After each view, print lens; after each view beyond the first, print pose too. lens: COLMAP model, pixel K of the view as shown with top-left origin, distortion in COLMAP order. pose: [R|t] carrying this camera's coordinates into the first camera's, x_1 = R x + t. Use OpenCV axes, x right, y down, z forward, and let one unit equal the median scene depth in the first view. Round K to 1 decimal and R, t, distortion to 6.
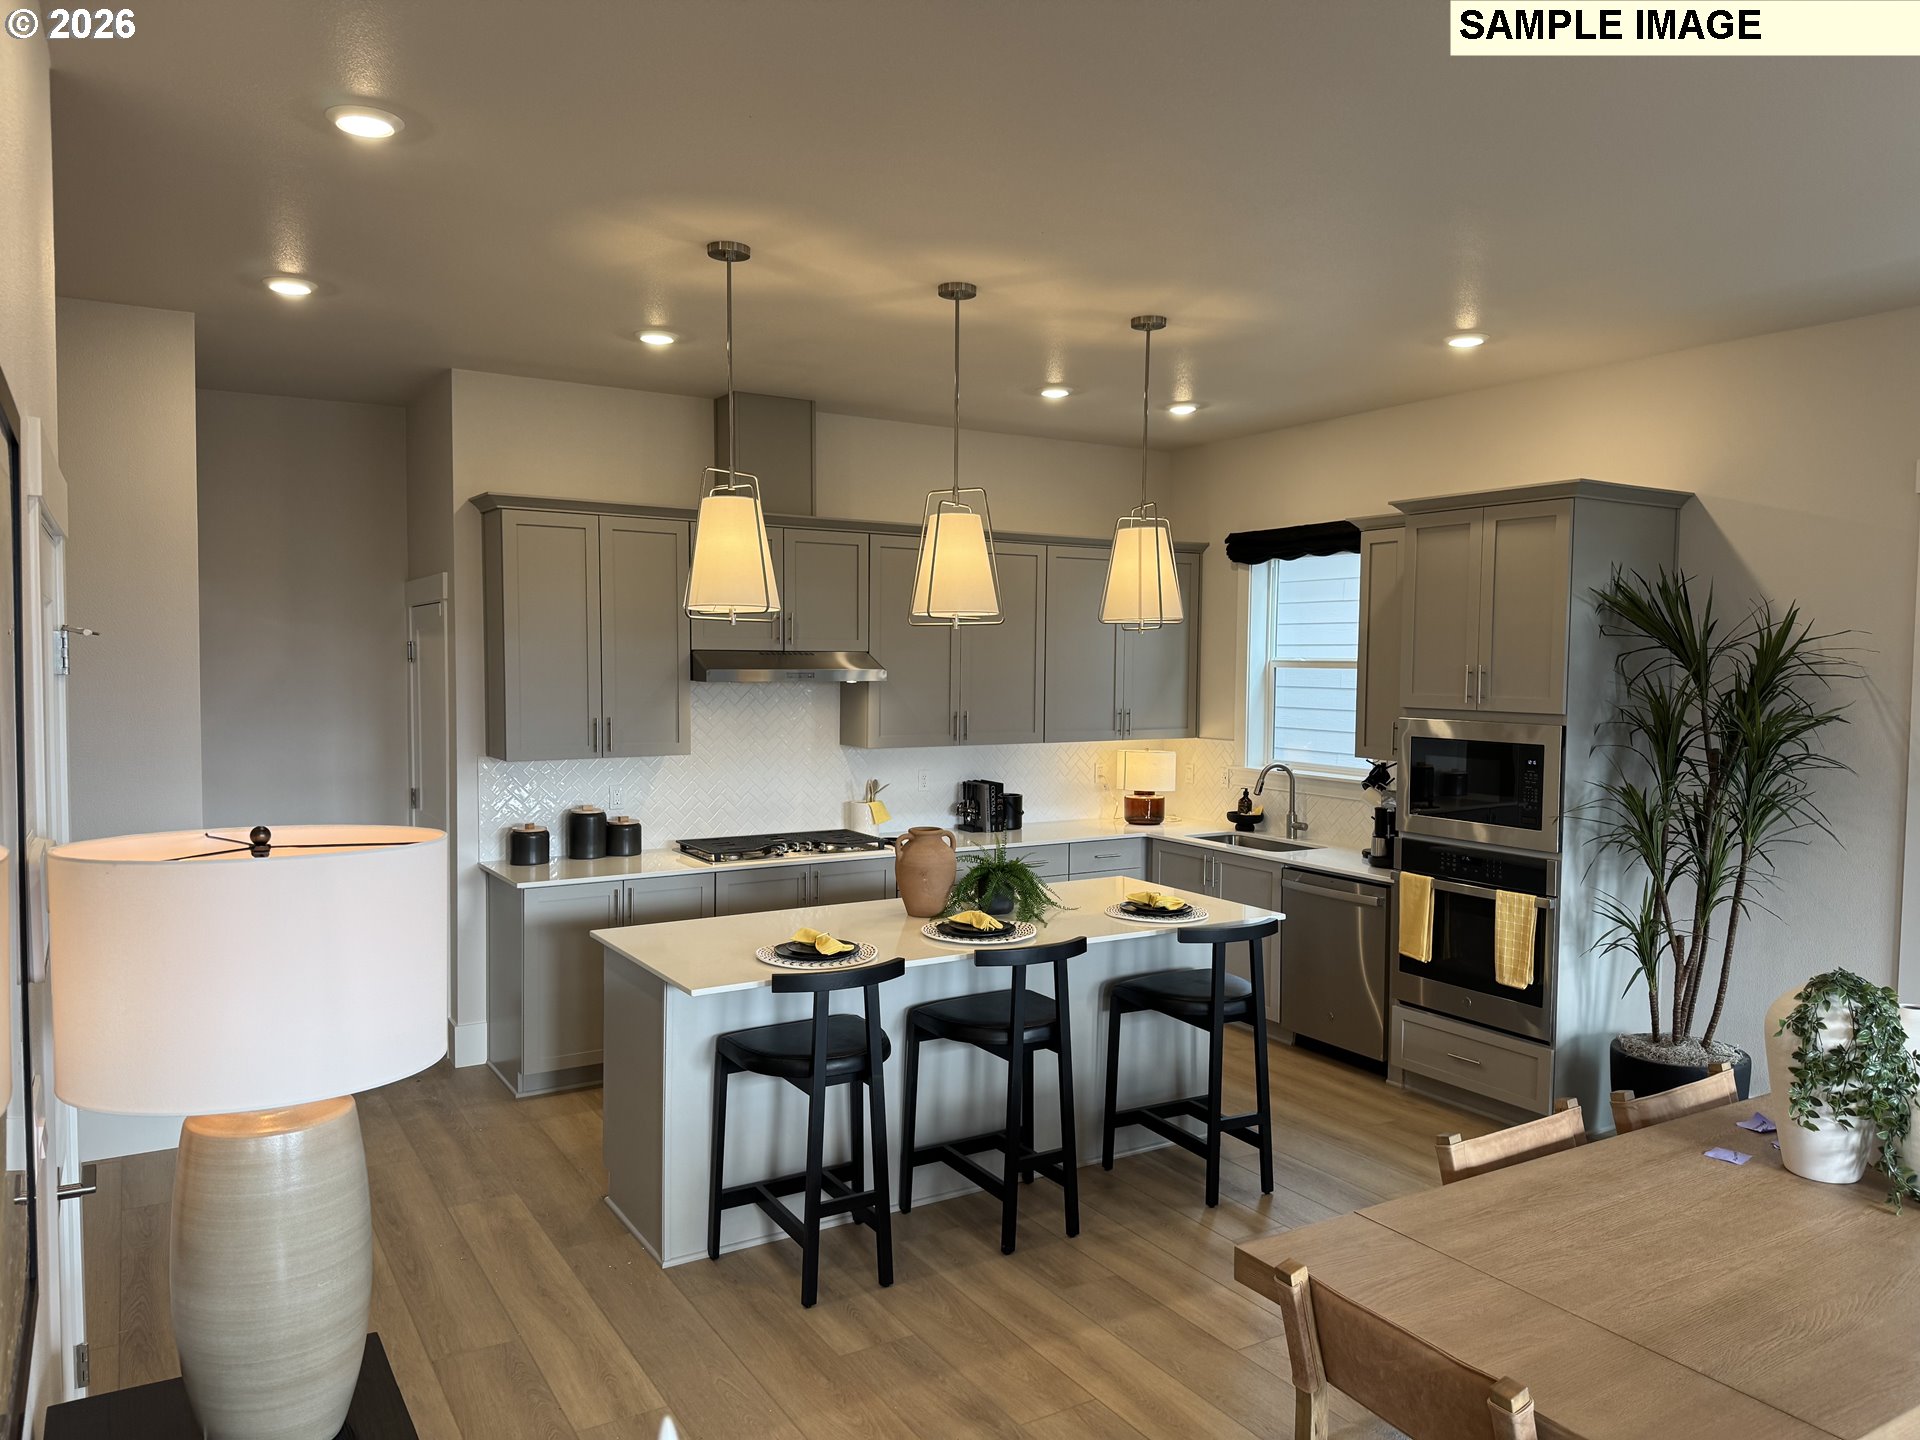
lens RADIAL K [[1340.9, 0, 977.9], [0, 1340.9, 713.4], [0, 0, 1]] dist [0.133230, -0.163040]
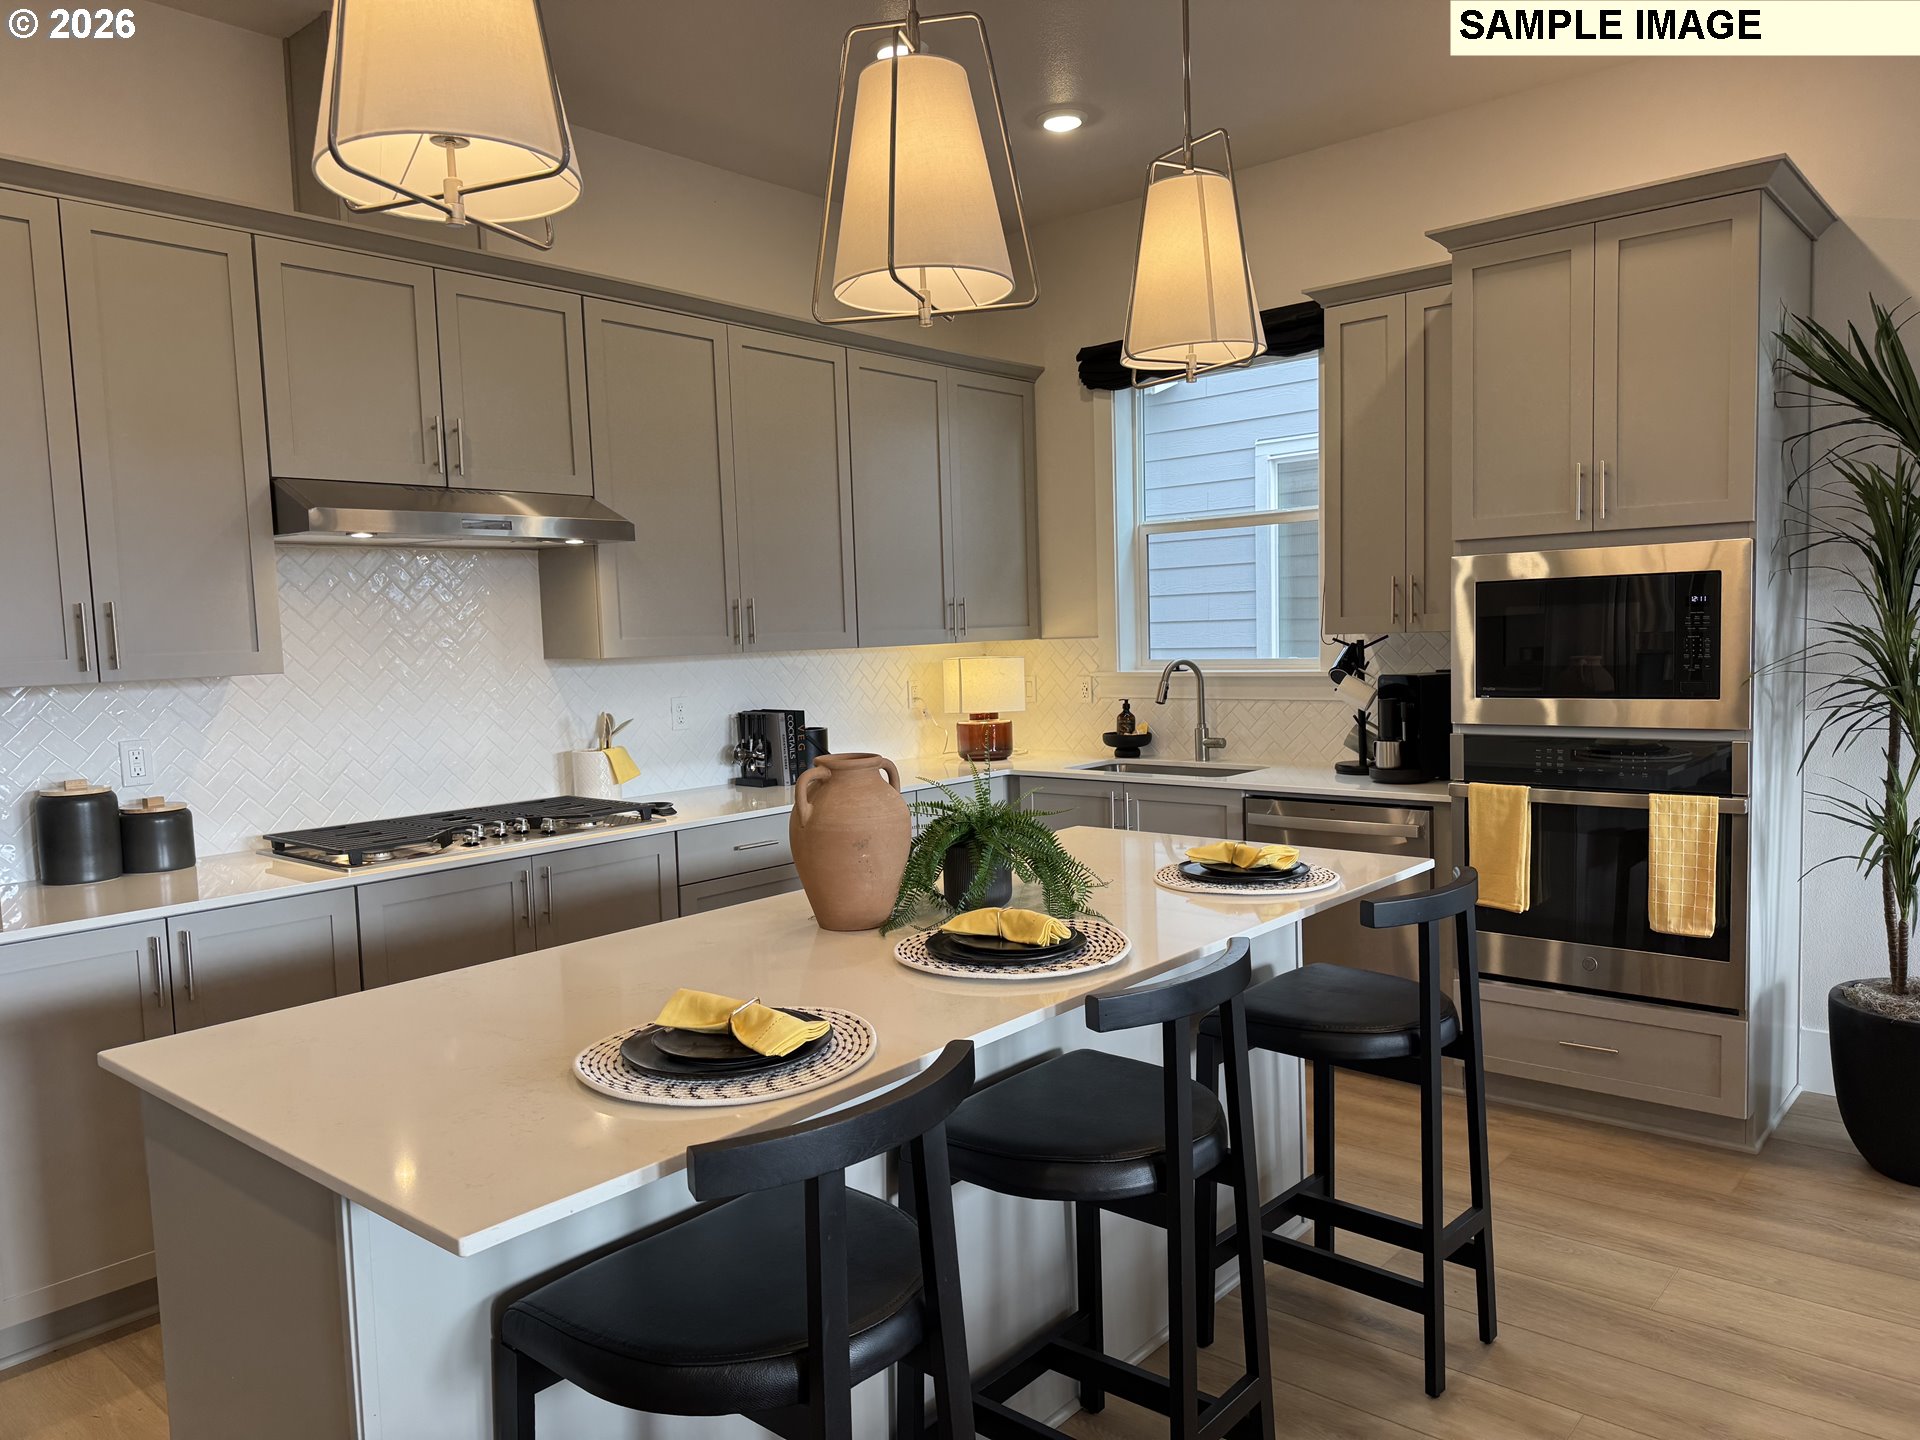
lens RADIAL K [[1313.6, 0, 960.0], [0, 1313.6, 720.0], [0, 0, 1]] dist [0.065029, -0.073169]
pose [[0.953205, -0.060396, 0.296232, -0.114370], [0.053694, 0.998085, 0.030716, 0.047240], [-0.297520, -0.013373, 0.954622, 0.411033]]
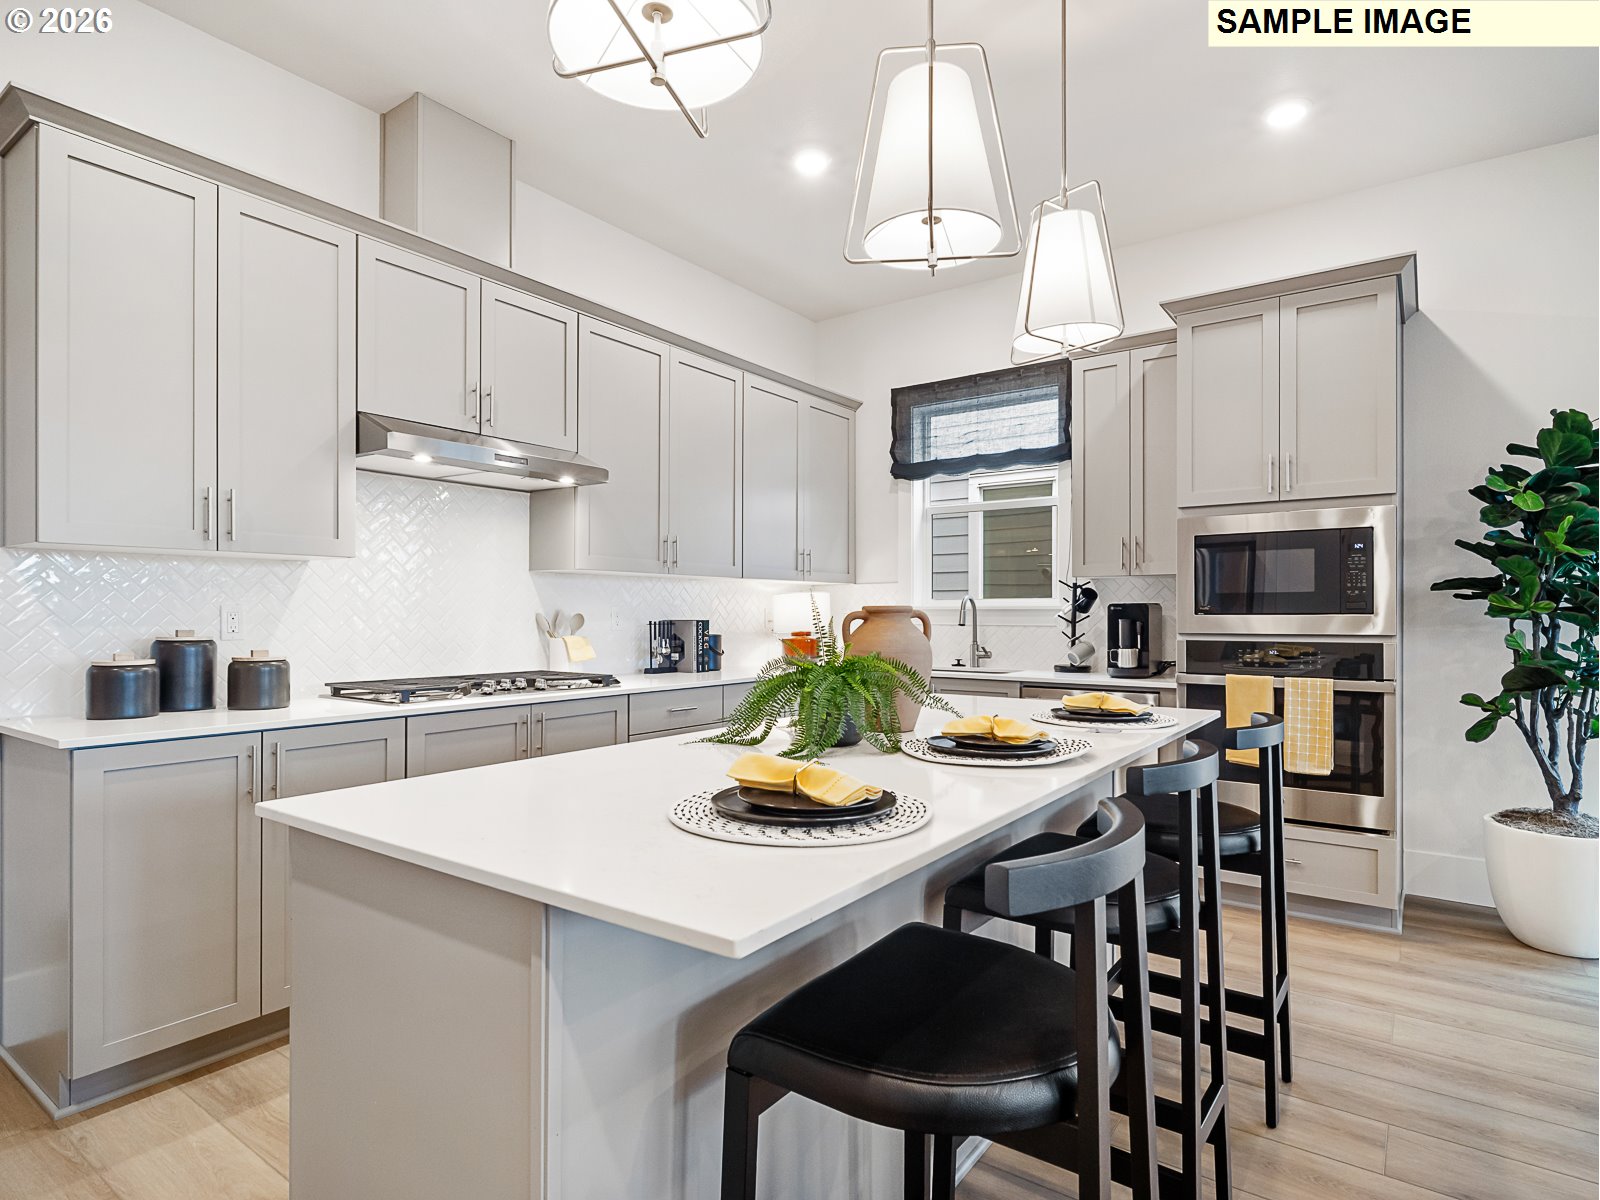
lens RADIAL K [[863.2, 0, 800.0], [0, 863.2, 600.0], [0, 0, 1]] dist [0.038186, -0.028241]
pose [[0.926859, -0.002566, 0.375400, -0.168803], [0.024186, 0.998307, -0.052891, 0.083380], [-0.374629, 0.058102, 0.925352, 0.485745]]
